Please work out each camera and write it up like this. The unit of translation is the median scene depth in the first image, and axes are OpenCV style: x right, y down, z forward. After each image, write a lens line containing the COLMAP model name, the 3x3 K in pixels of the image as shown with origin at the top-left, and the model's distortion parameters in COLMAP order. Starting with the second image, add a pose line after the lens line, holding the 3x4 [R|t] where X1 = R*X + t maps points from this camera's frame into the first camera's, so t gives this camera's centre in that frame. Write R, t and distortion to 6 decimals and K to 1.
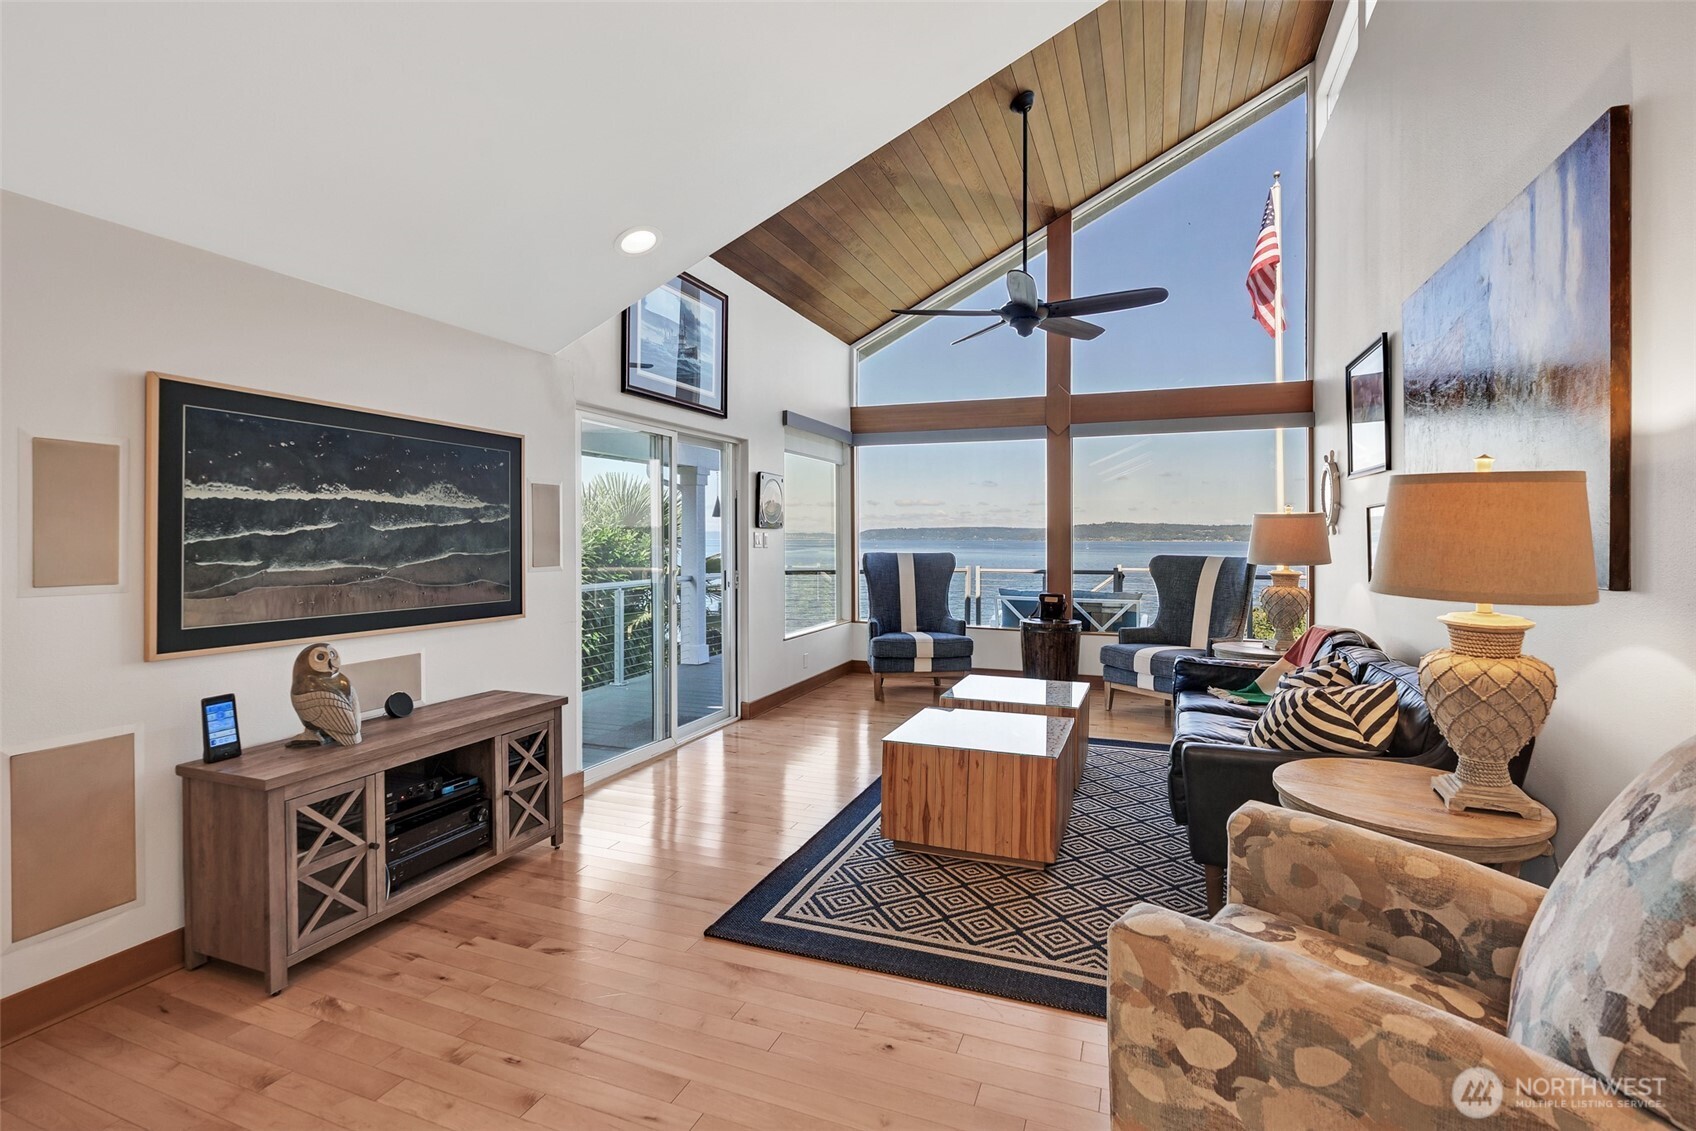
lens RADIAL K [[792.8, 0, 848.3], [0, 792.8, 542.1], [0, 0, 1]] dist [-0.007936, 0.003597]
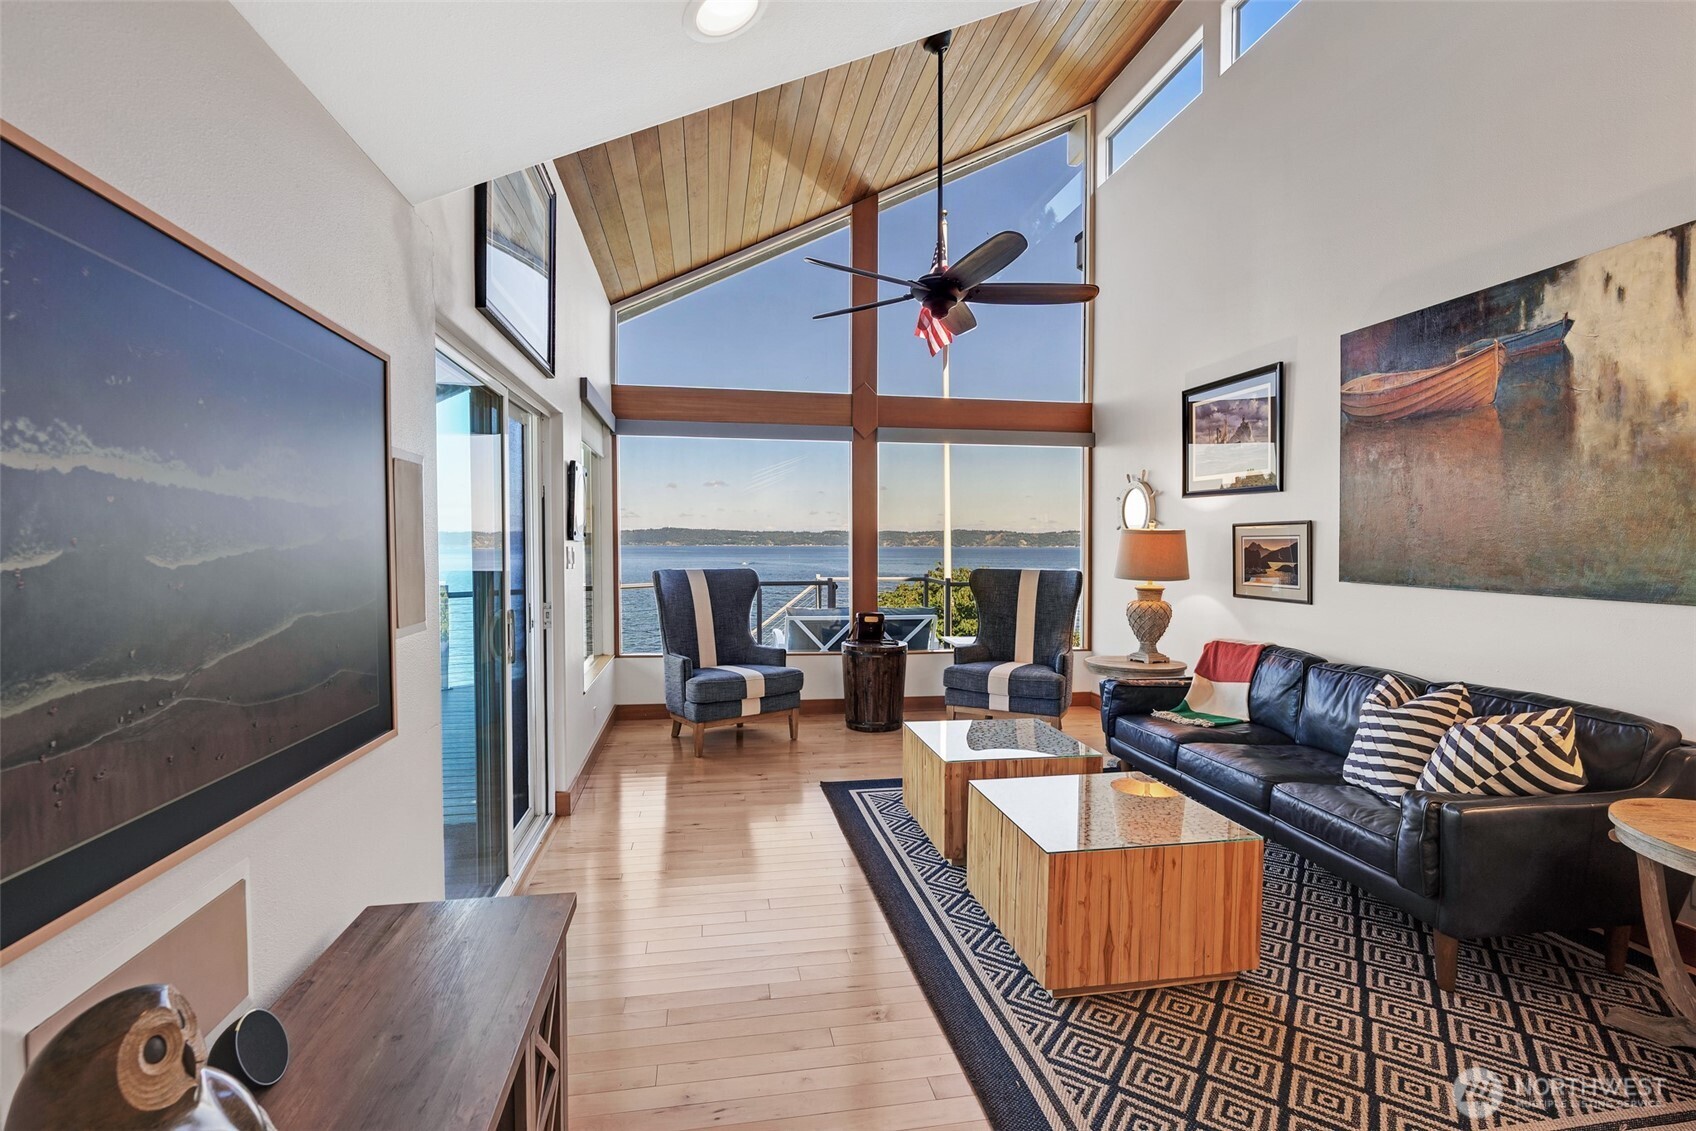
lens RADIAL K [[792.8, 0, 843.1], [0, 792.8, 554.1], [0, 0, 1]] dist [-0.007936, 0.003597]
pose [[0.859198, -0.005067, 0.511619, -0.270647], [0.000345, 0.999956, 0.009324, -0.012015], [-0.511644, -0.007835, 0.859162, 0.282070]]
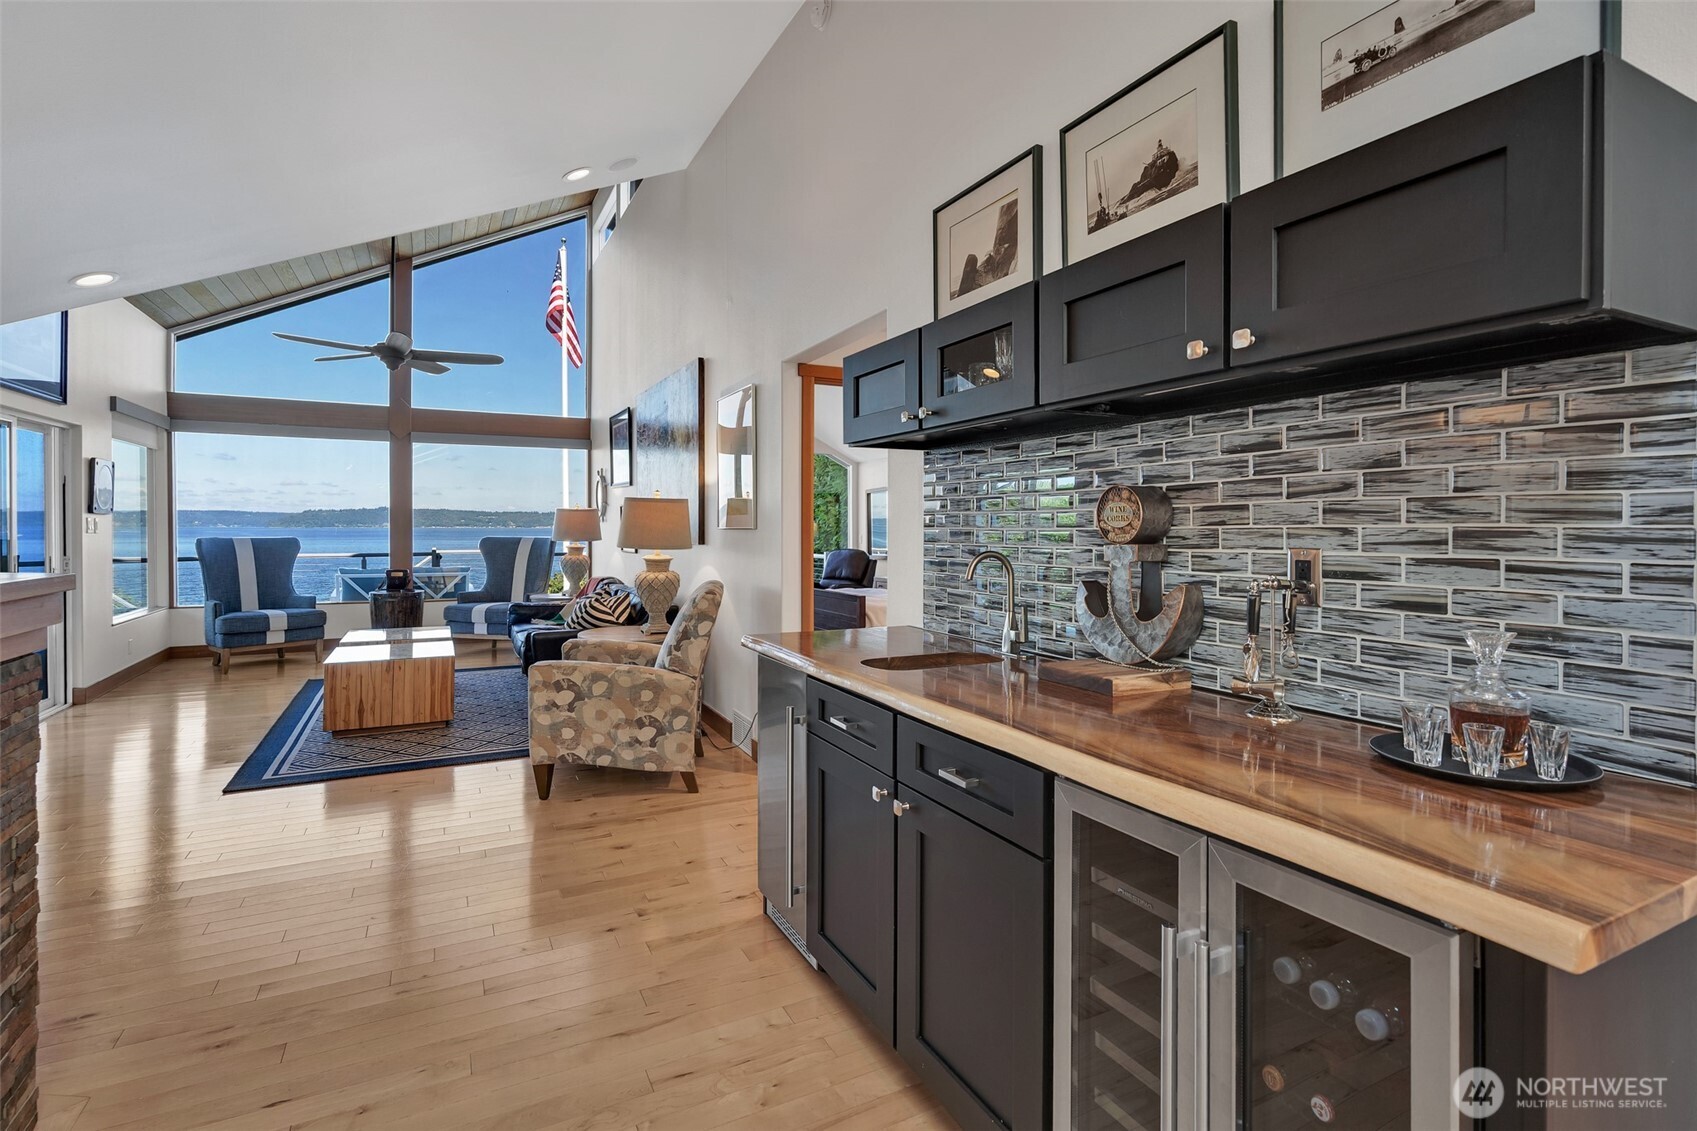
lens RADIAL K [[793.3, 0, 840.5], [0, 793.3, 525.7], [0, 0, 1]] dist [-0.007936, 0.003597]
pose [[0.666017, 0.000516, 0.745936, -0.232351], [0.002480, 0.999993, -0.002906, 0.003290], [-0.745932, 0.003785, 0.666011, -0.378513]]
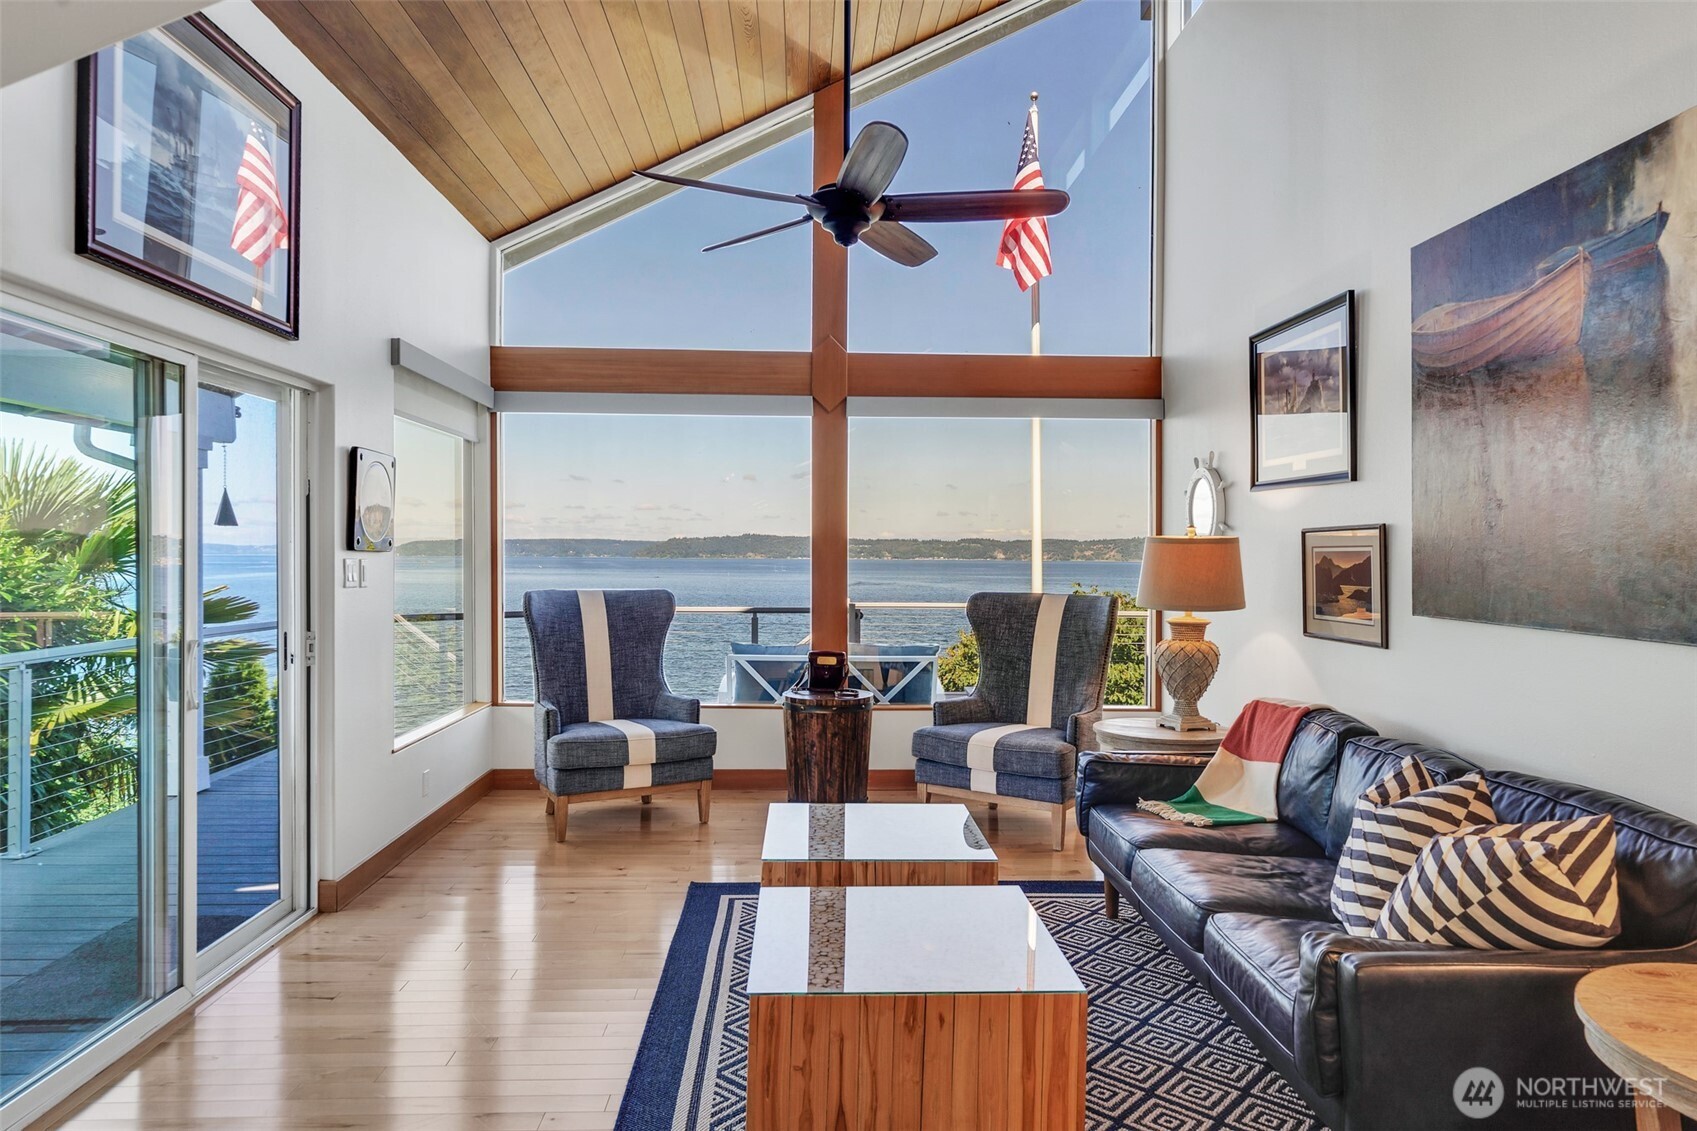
lens RADIAL K [[1078.4, 0, 839.3], [0, 1078.4, 556.4], [0, 0, 1]] dist [0.004247, -0.005528]
pose [[0.920074, 0.004279, 0.391722, -0.098282], [-0.003032, 0.999988, -0.003803, -0.012343], [-0.391734, 0.002311, 0.920076, 0.203360]]
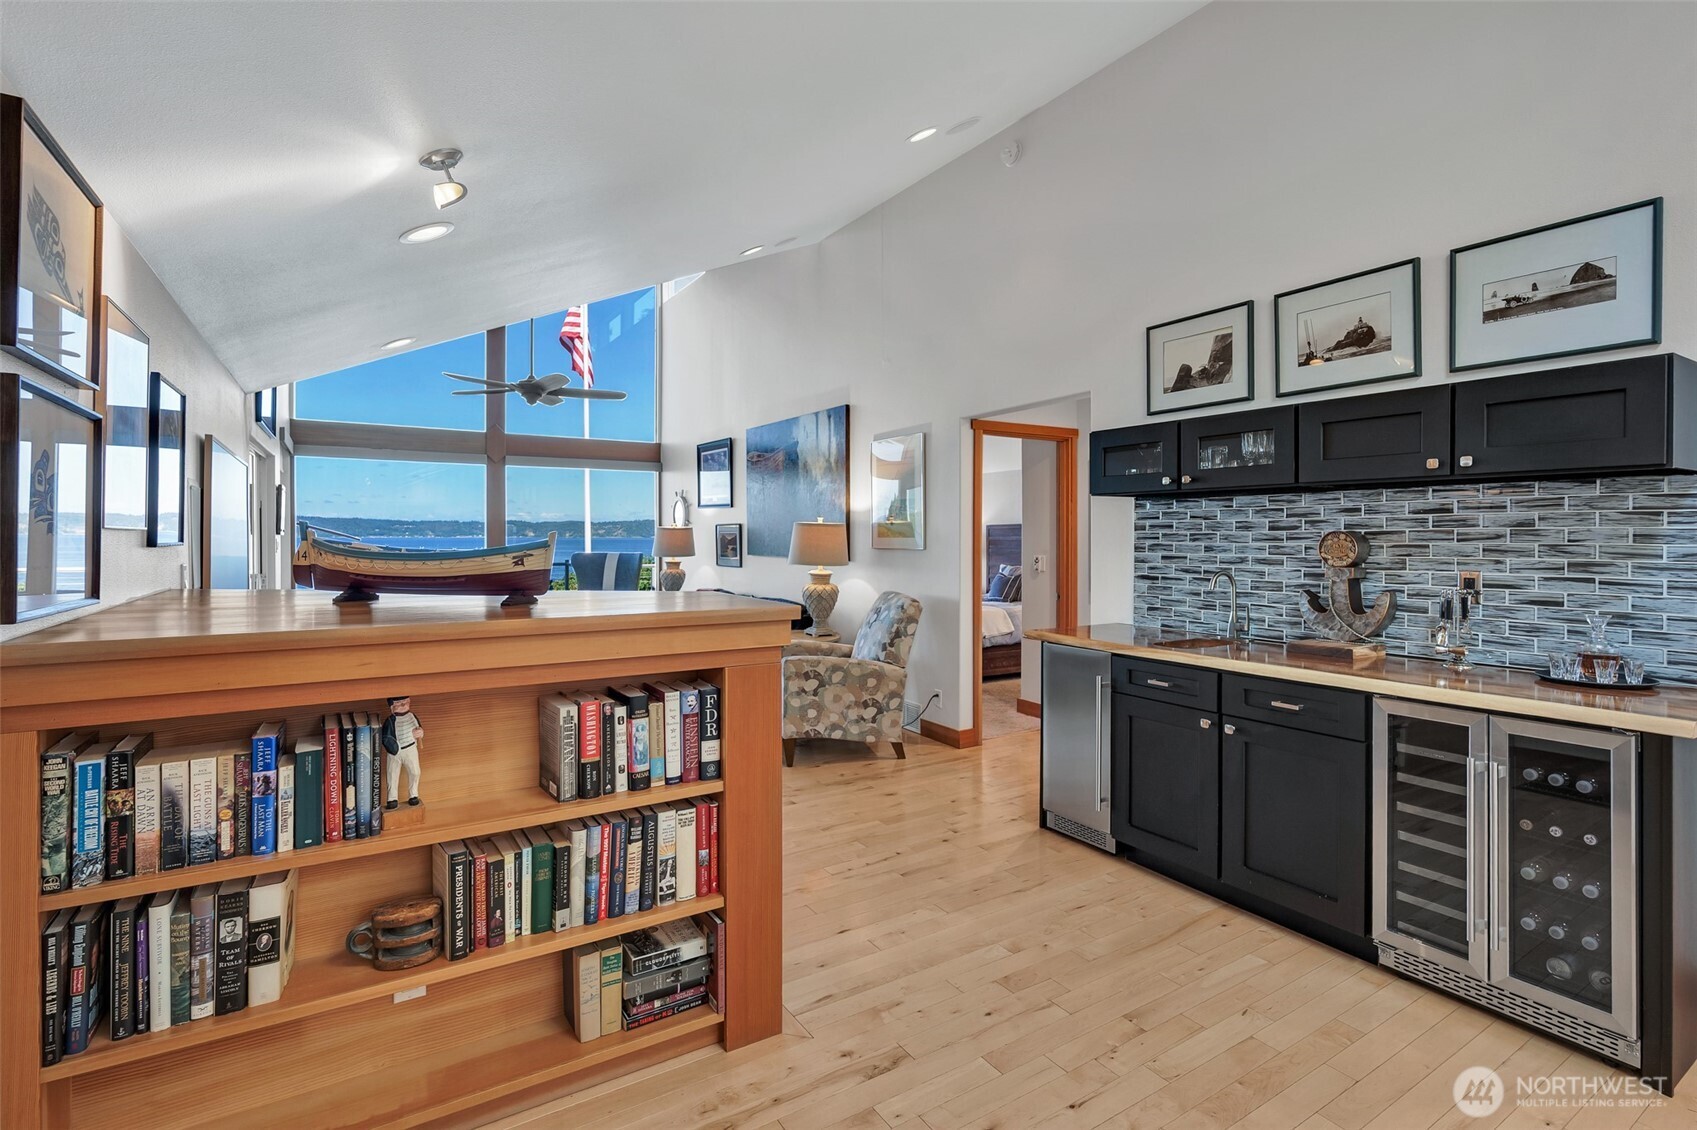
lens RADIAL K [[793.3, 0, 842.1], [0, 793.3, 534.3], [0, 0, 1]] dist [-0.007936, 0.003597]
pose [[0.601145, -0.001421, 0.799139, -0.535061], [0.005208, 0.999984, -0.002140, -0.012559], [-0.799123, 0.005448, 0.601143, -0.298742]]
